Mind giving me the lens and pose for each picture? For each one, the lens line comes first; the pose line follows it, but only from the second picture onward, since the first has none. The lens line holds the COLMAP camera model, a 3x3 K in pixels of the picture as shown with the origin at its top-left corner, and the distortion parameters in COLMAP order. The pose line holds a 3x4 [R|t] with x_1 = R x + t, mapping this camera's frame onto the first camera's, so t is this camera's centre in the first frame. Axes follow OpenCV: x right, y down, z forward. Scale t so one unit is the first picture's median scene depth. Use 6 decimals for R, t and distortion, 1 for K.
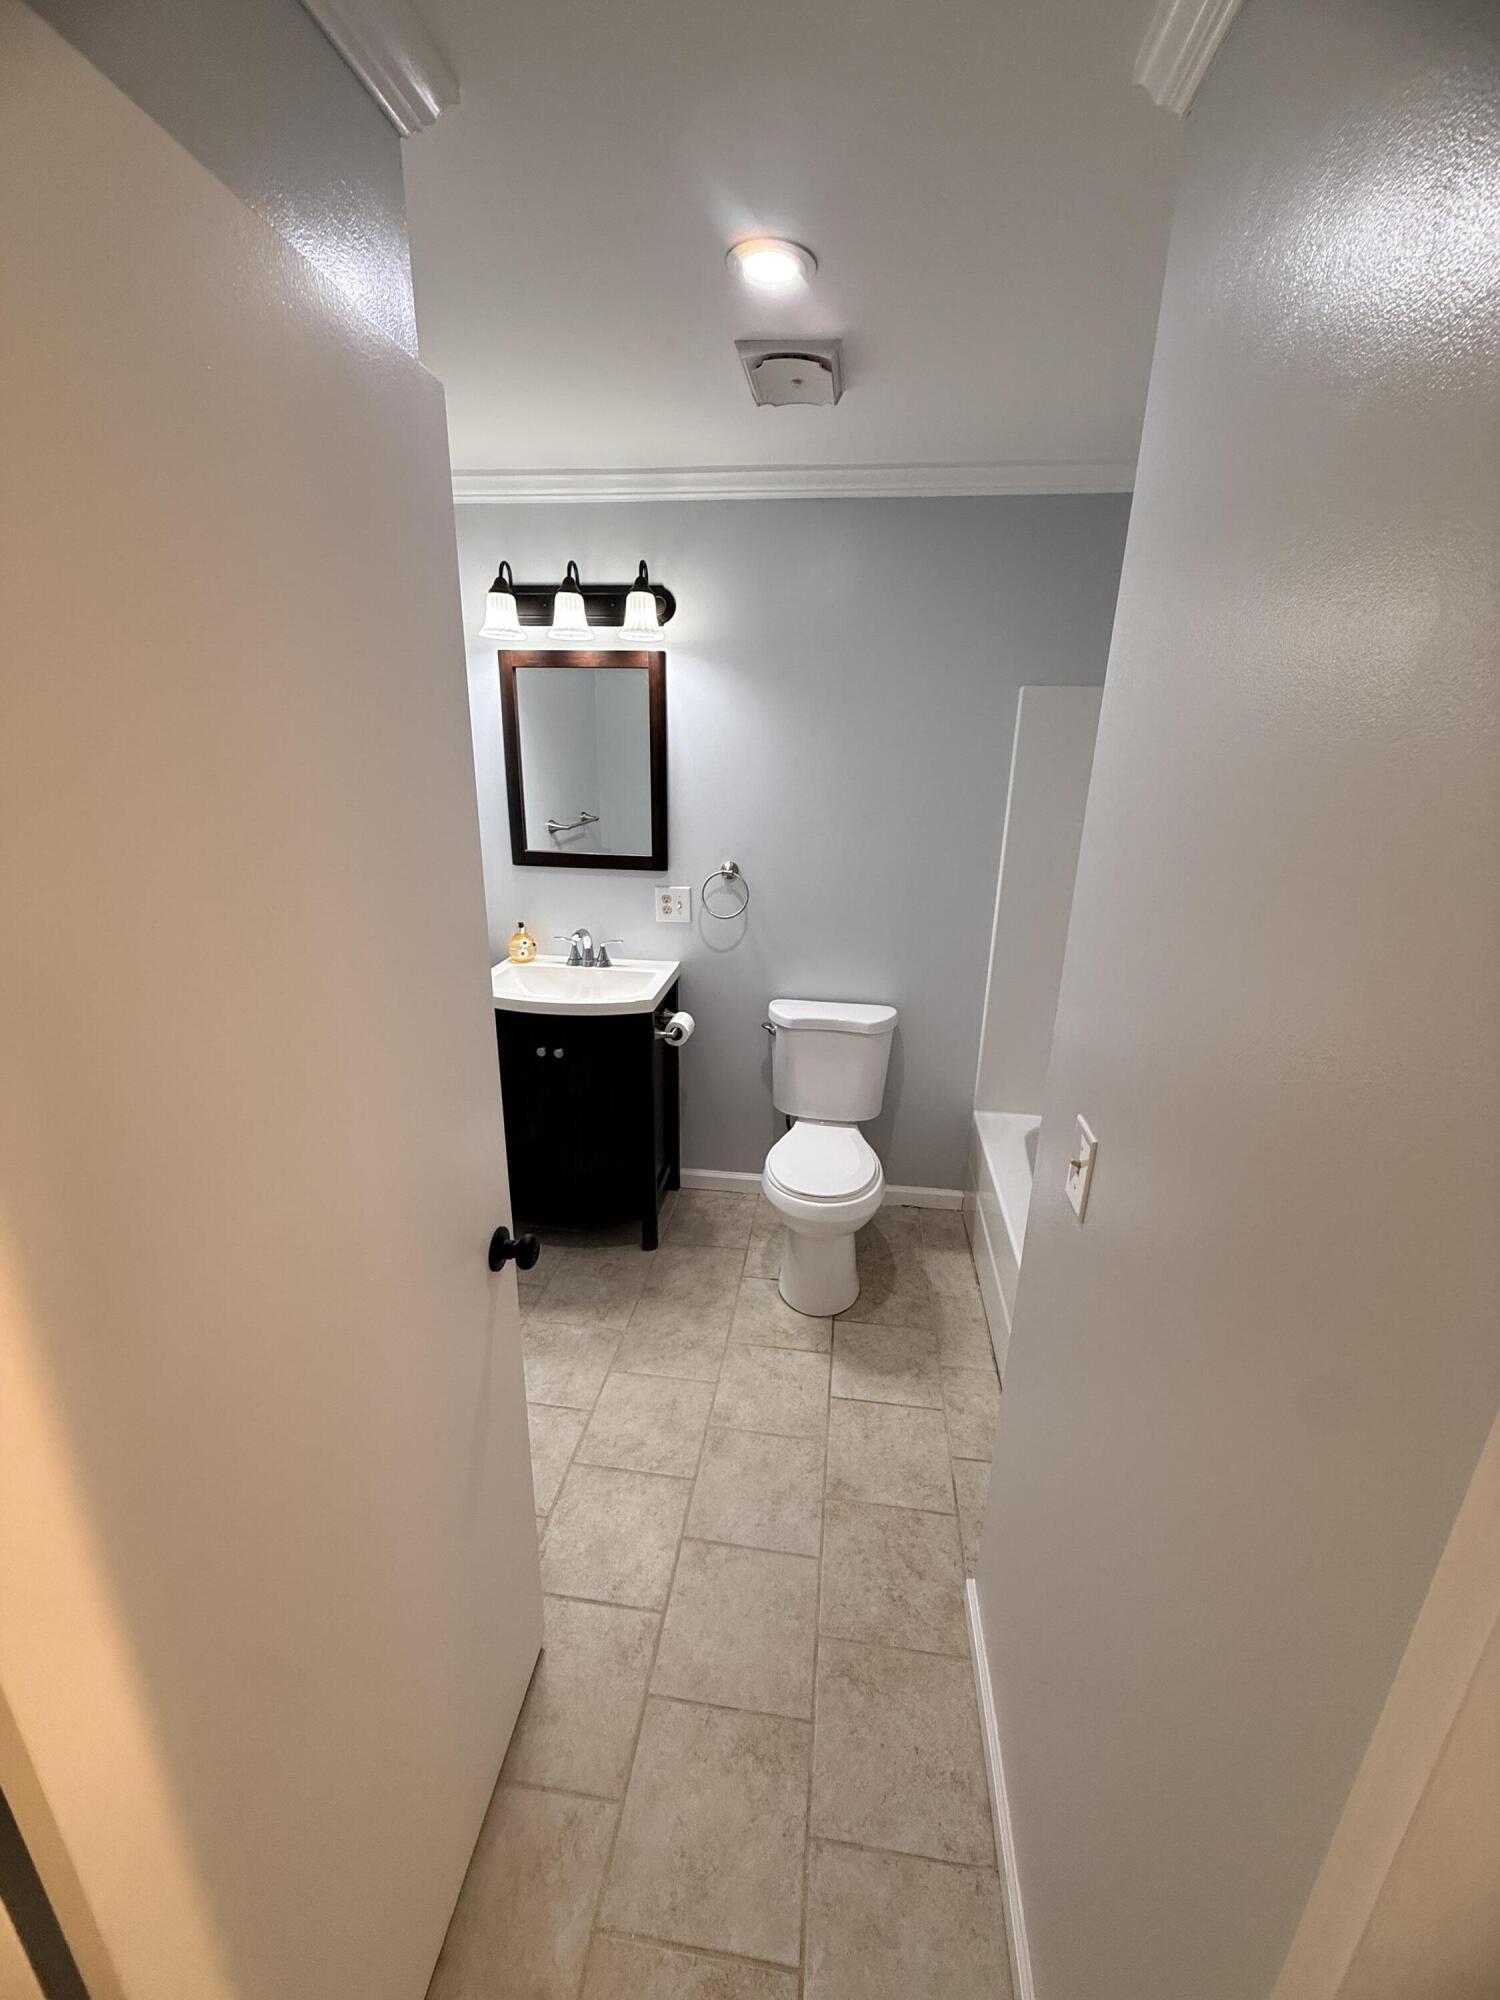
lens RADIAL K [[799.0, 0, 741.8], [0, 799.0, 1001.6], [0, 0, 1]] dist [0.001455, -0.000187]
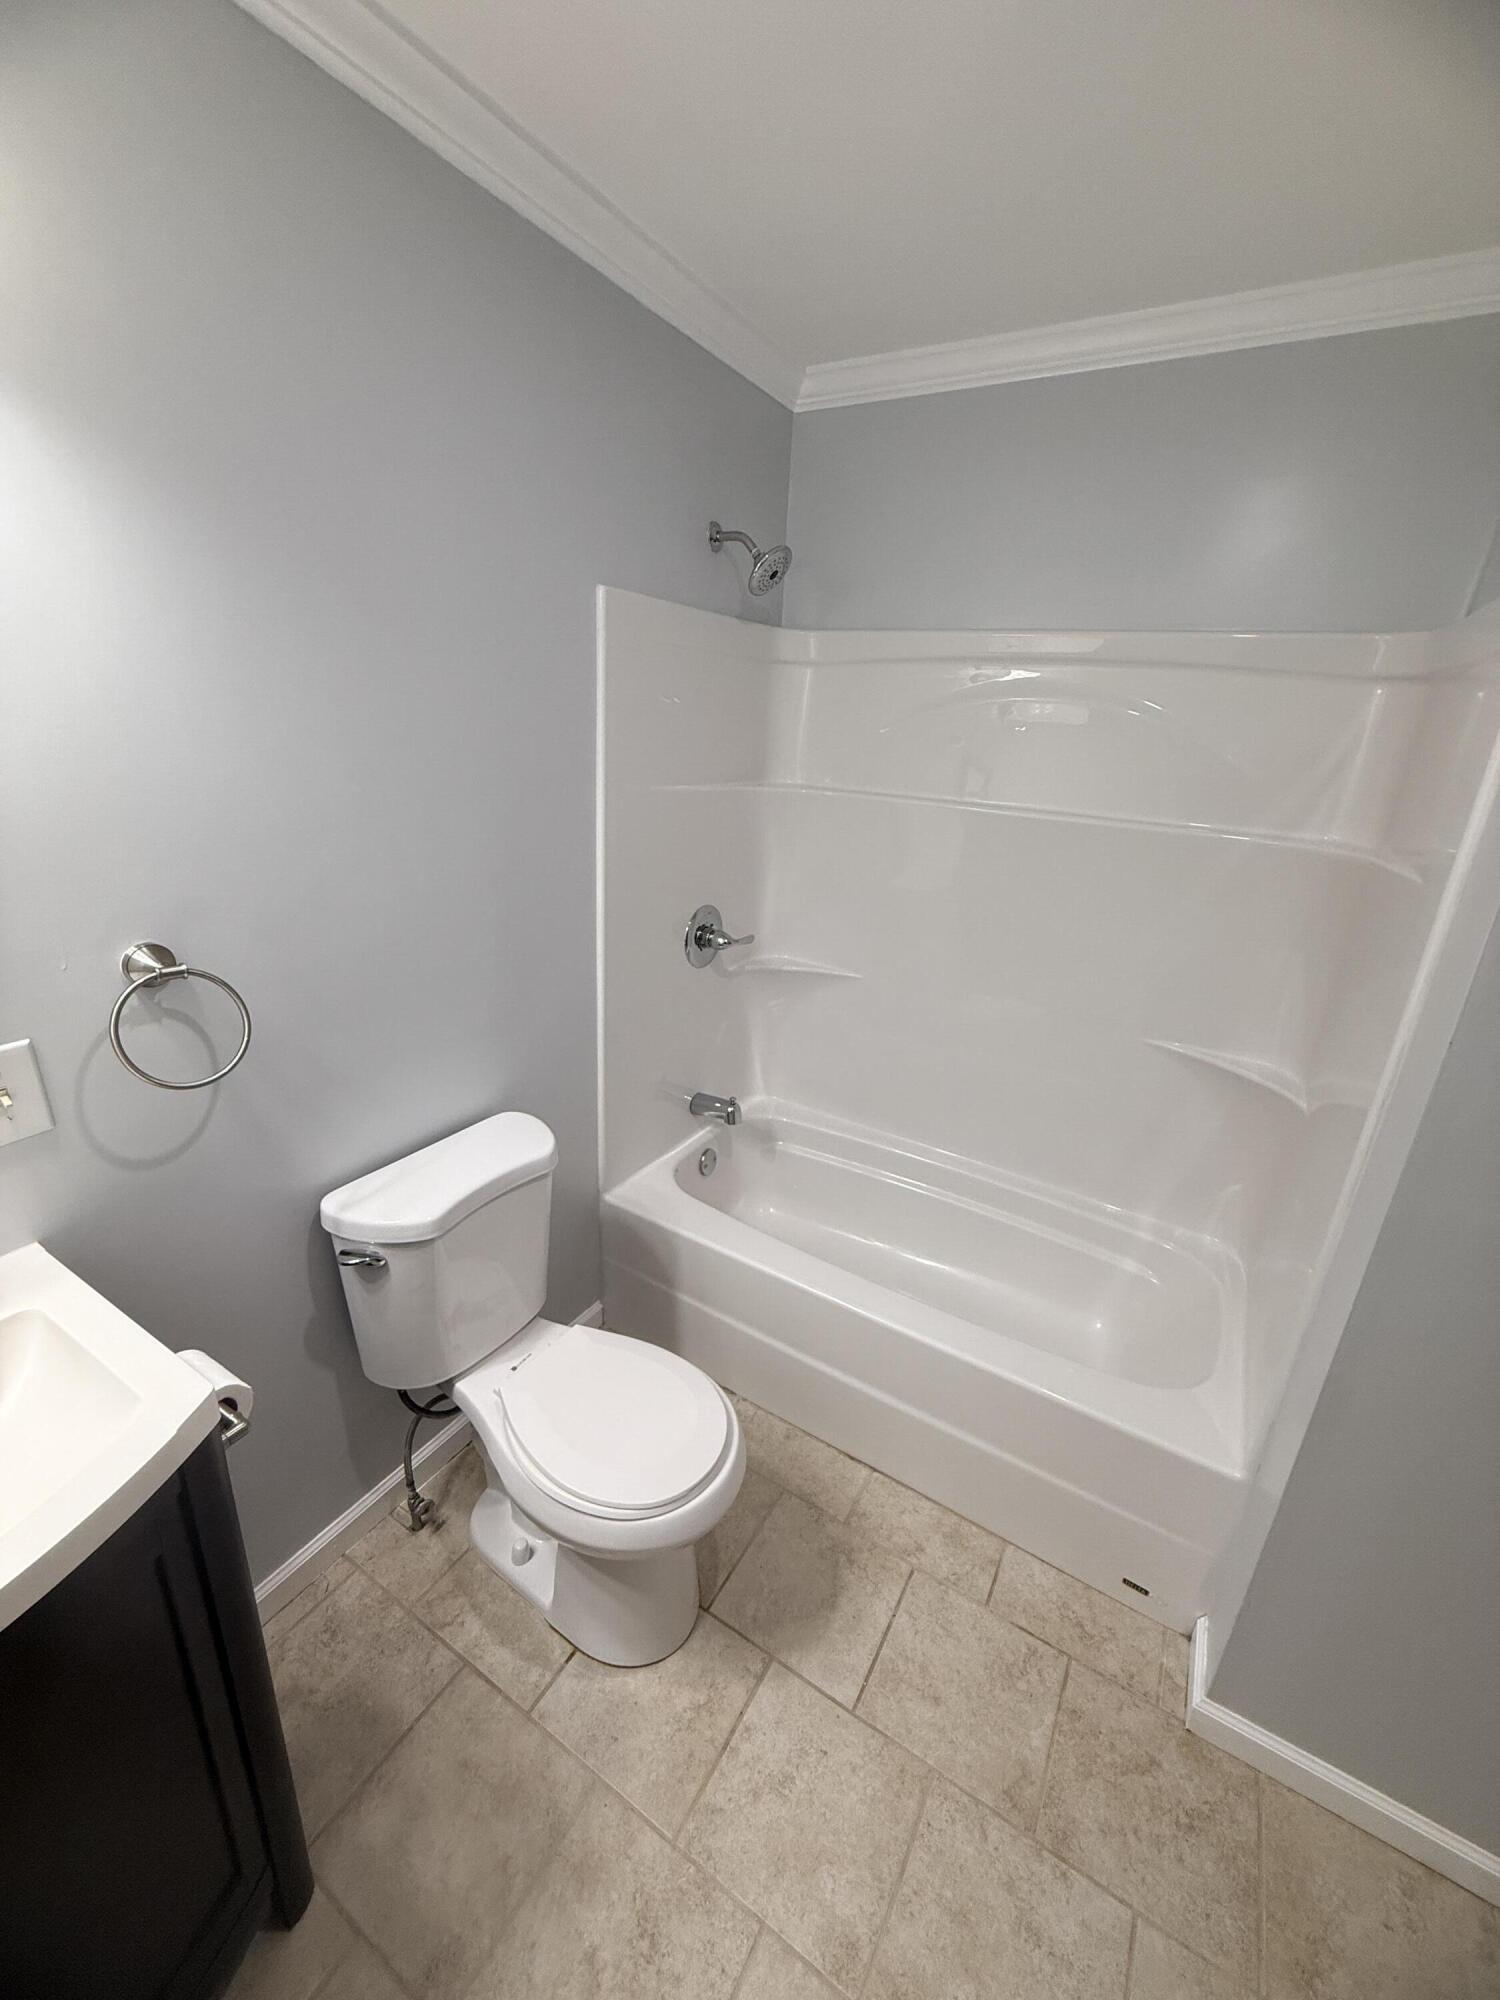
lens RADIAL K [[799.0, 0, 751.3], [0, 799.0, 1002.6], [0, 0, 1]] dist [0.001455, -0.000187]
pose [[0.390233, -0.298606, 0.870949, -0.290144], [0.236250, 0.946751, 0.218742, -0.192550], [-0.889890, 0.120401, 0.439999, 0.668566]]
